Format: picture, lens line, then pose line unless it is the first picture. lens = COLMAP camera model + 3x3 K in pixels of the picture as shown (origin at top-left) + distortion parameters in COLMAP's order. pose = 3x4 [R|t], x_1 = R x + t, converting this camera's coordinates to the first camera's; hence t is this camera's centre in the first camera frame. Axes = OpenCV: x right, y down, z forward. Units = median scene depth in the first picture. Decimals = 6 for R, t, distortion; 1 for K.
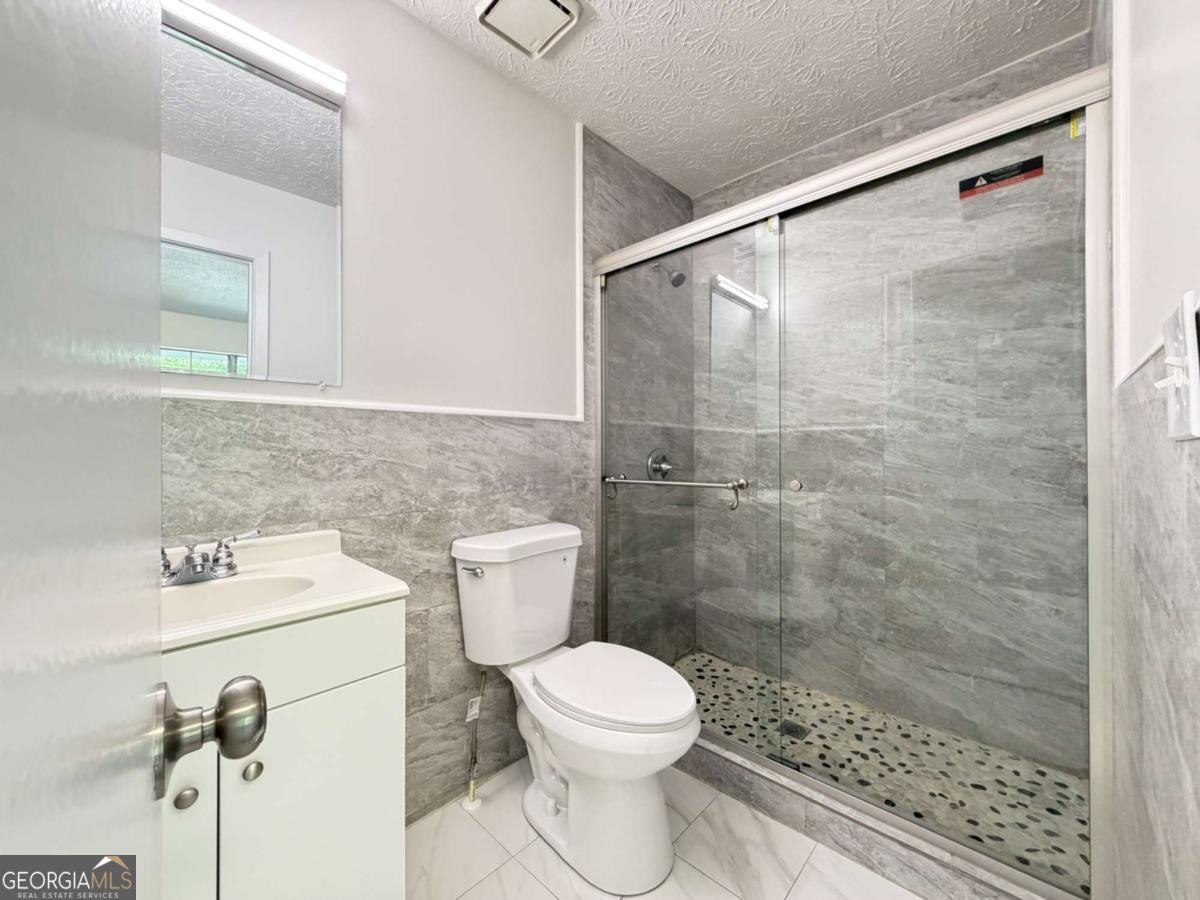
lens RADIAL K [[478.1, 0, 599.9], [0, 478.1, 445.5], [0, 0, 1]] dist [0.000621, -0.000244]
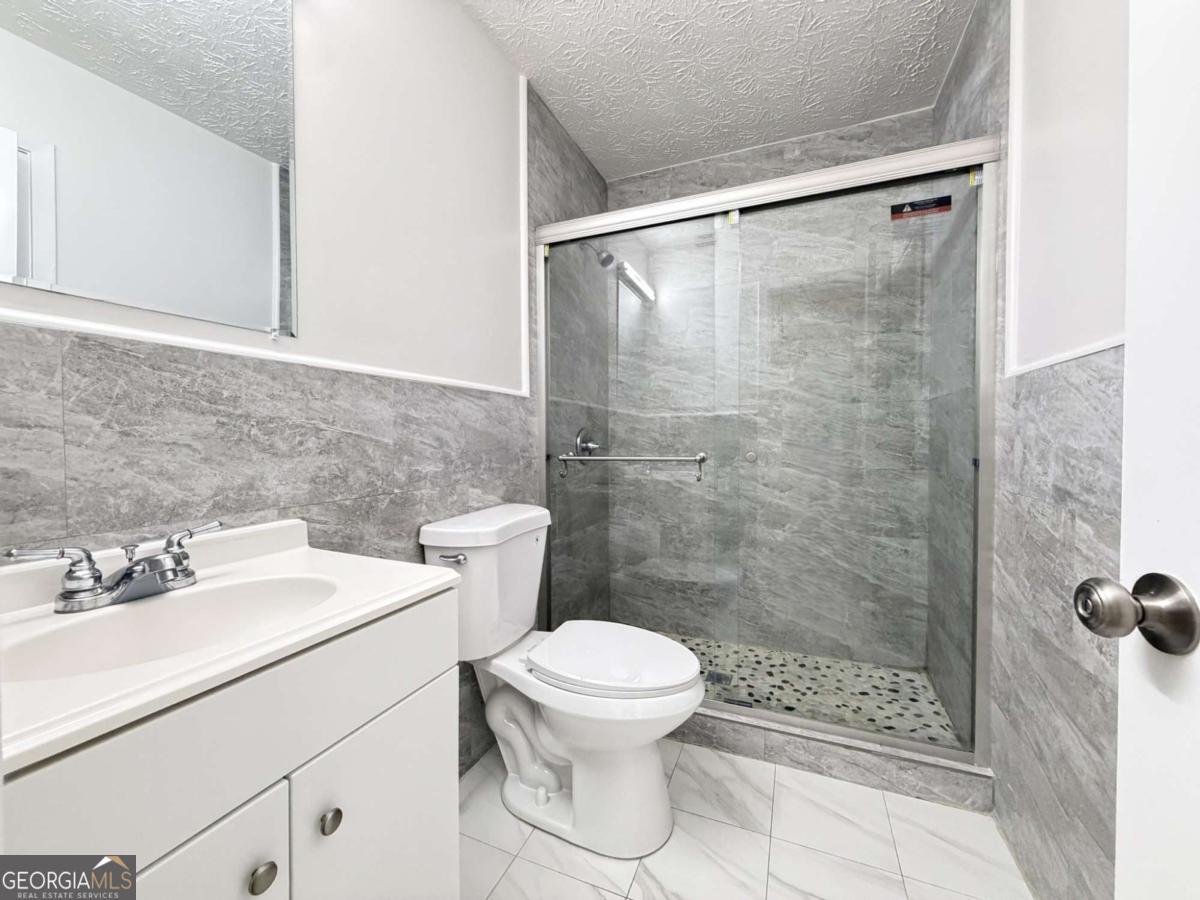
lens RADIAL K [[478.1, 0, 597.6], [0, 478.1, 445.7], [0, 0, 1]] dist [0.000621, -0.000244]
pose [[0.937470, -0.006124, 0.348013, -0.278862], [-0.002615, 0.999693, 0.024633, 0.026462], [-0.348057, -0.024003, 0.937166, 0.068638]]
